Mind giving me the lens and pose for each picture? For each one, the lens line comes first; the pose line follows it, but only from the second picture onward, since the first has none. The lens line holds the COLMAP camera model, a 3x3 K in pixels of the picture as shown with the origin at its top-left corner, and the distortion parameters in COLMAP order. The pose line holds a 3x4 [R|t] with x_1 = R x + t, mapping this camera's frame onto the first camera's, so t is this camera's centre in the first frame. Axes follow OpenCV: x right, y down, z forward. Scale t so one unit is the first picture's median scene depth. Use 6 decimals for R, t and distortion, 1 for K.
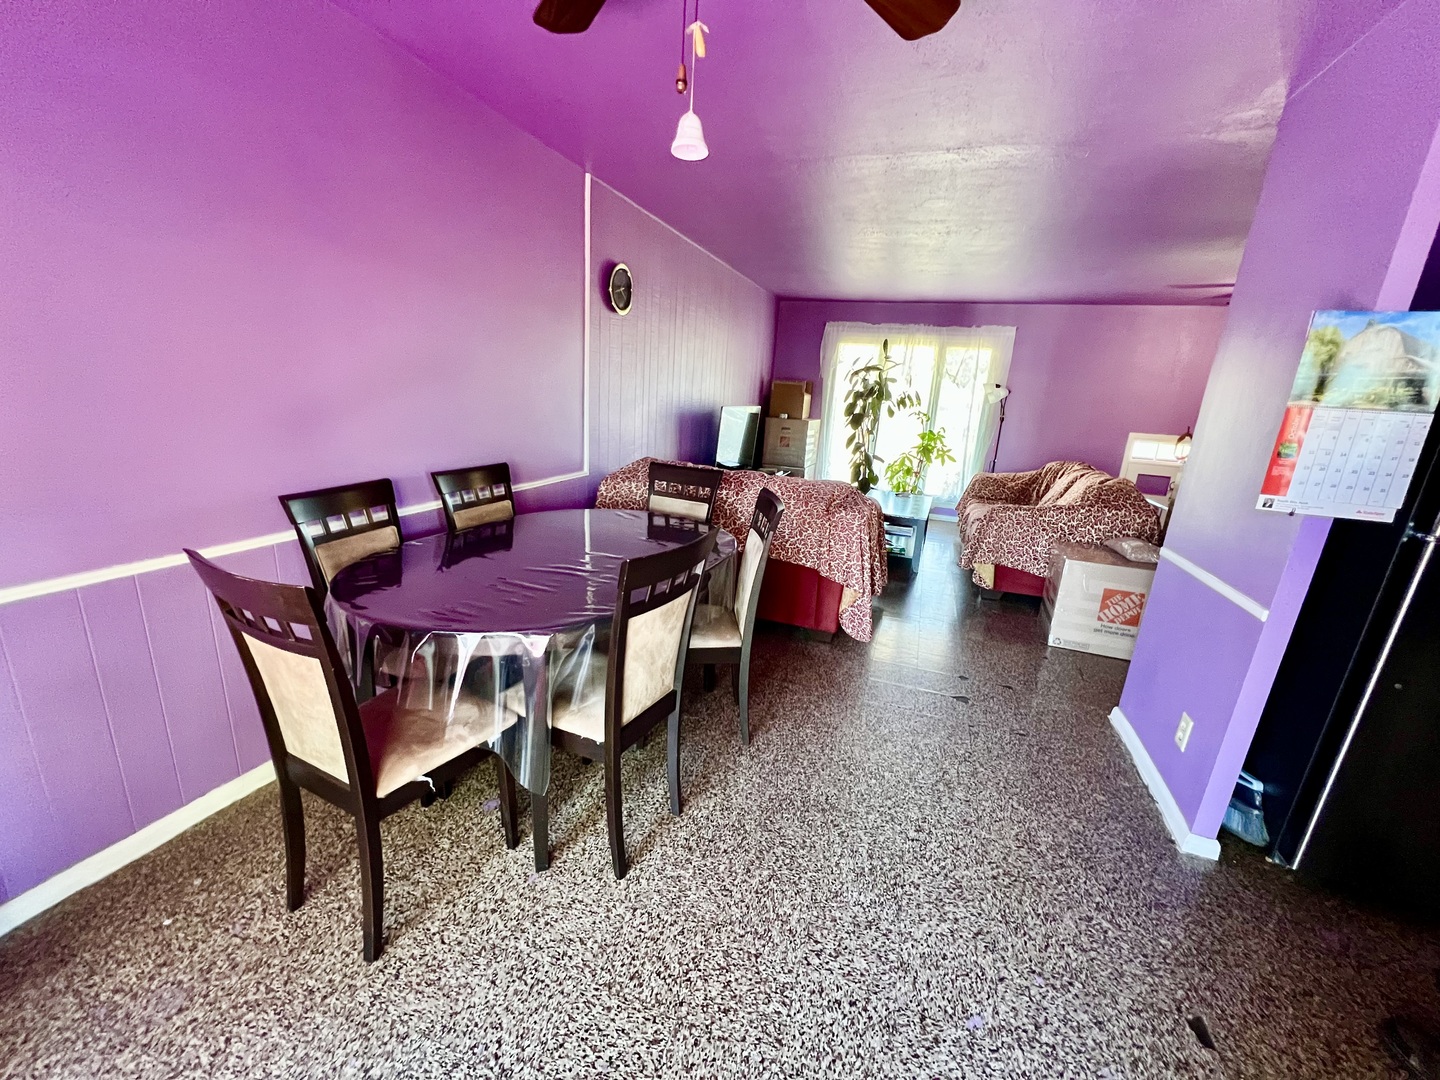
lens RADIAL K [[577.7, 0, 723.6], [0, 577.7, 543.9], [0, 0, 1]] dist [-0.003359, -0.000812]
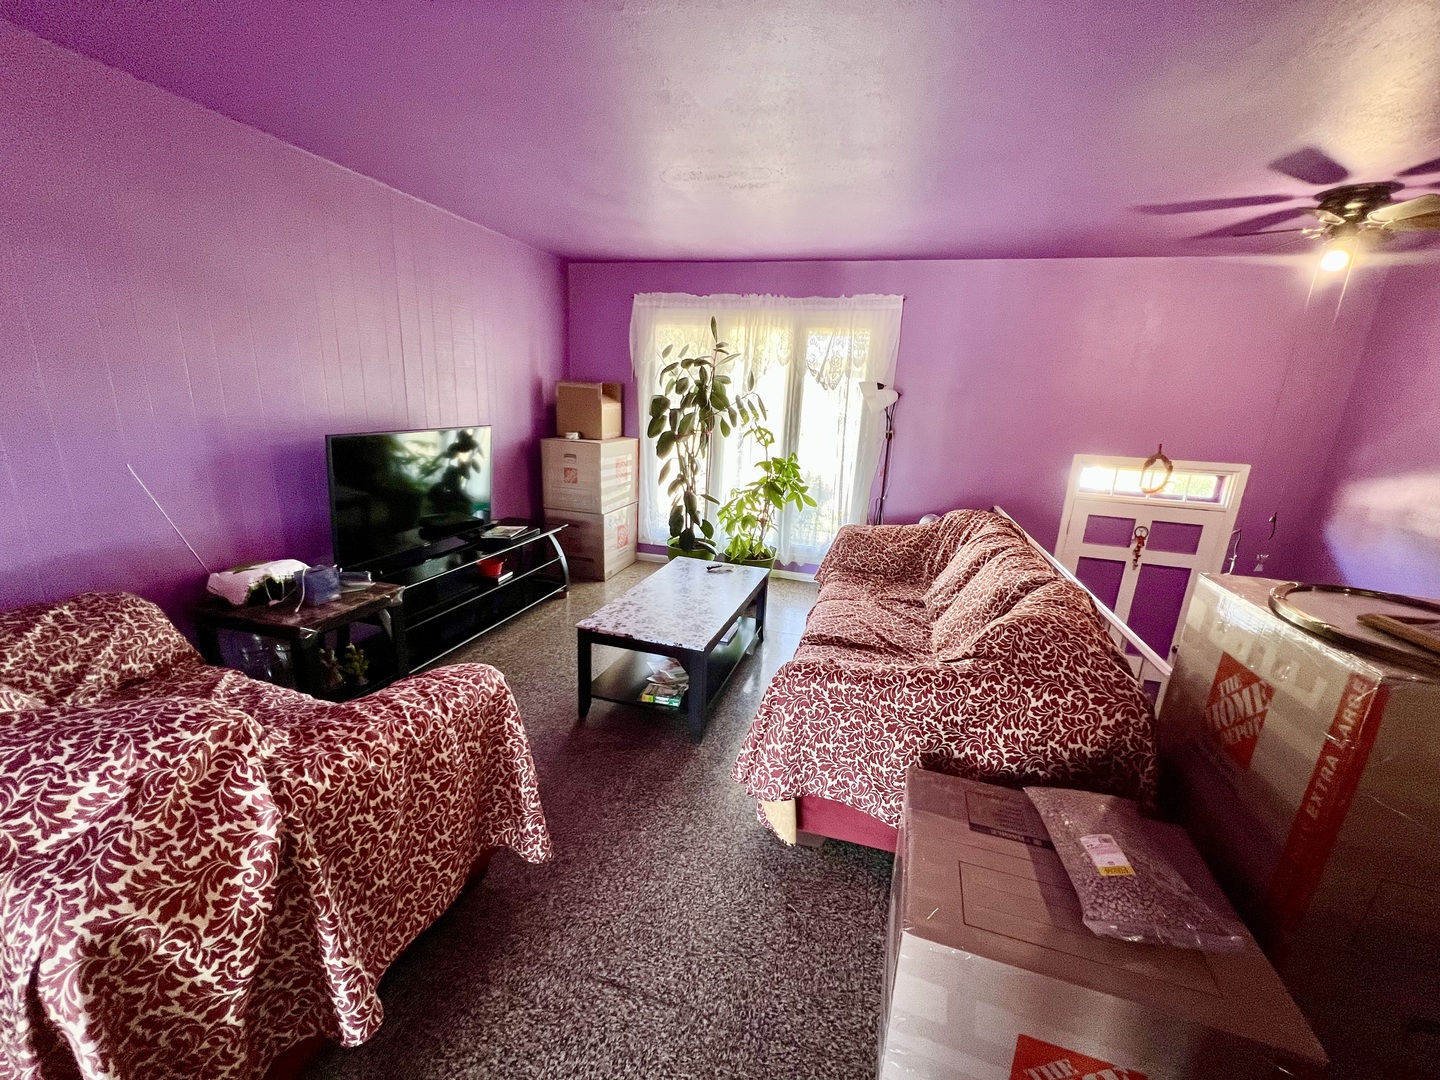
lens RADIAL K [[577.7, 0, 715.8], [0, 577.7, 543.7], [0, 0, 1]] dist [-0.003359, -0.000812]
pose [[0.998044, -0.029434, 0.055160, 0.243433], [0.029023, 0.999545, 0.008246, -0.103777], [-0.055377, -0.006629, 0.998443, 0.347139]]
